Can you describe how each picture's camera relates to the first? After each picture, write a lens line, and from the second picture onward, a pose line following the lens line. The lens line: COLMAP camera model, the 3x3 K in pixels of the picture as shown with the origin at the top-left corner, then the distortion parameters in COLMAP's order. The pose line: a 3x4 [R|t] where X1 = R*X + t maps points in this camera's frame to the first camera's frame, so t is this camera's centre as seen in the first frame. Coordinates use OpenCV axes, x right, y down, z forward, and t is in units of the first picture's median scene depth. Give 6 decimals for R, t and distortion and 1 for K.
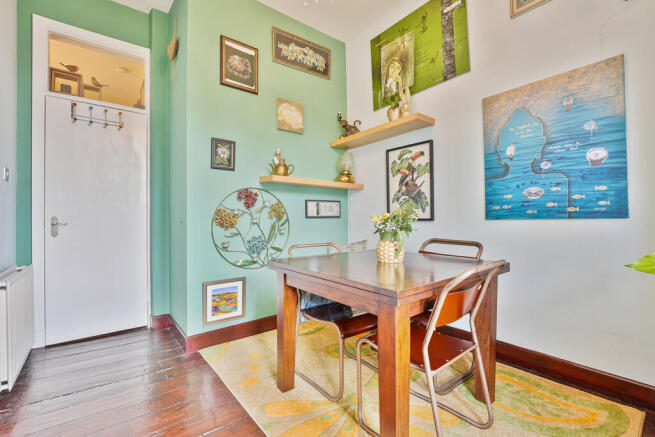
lens RADIAL K [[289.6, 0, 327.2], [0, 289.6, 219.9], [0, 0, 1]] dist [-0.017687, -0.000559]
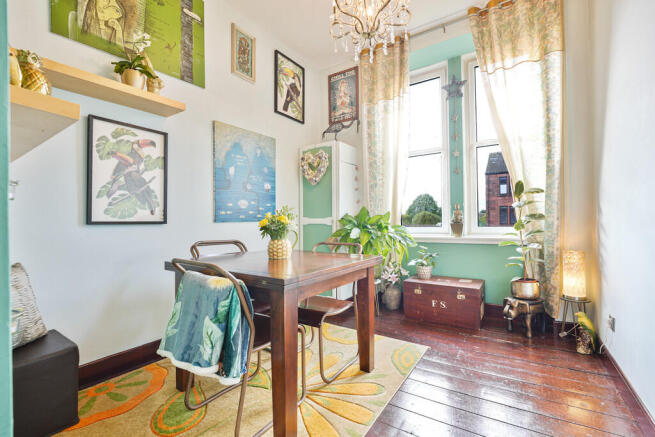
lens RADIAL K [[289.6, 0, 327.9], [0, 289.6, 218.4], [0, 0, 1]] dist [-0.017687, -0.000559]
pose [[-0.289142, 0.015497, 0.957161, -0.614297], [0.011307, 0.999855, -0.012772, 0.002929], [-0.957219, 0.007129, -0.289275, 0.763264]]
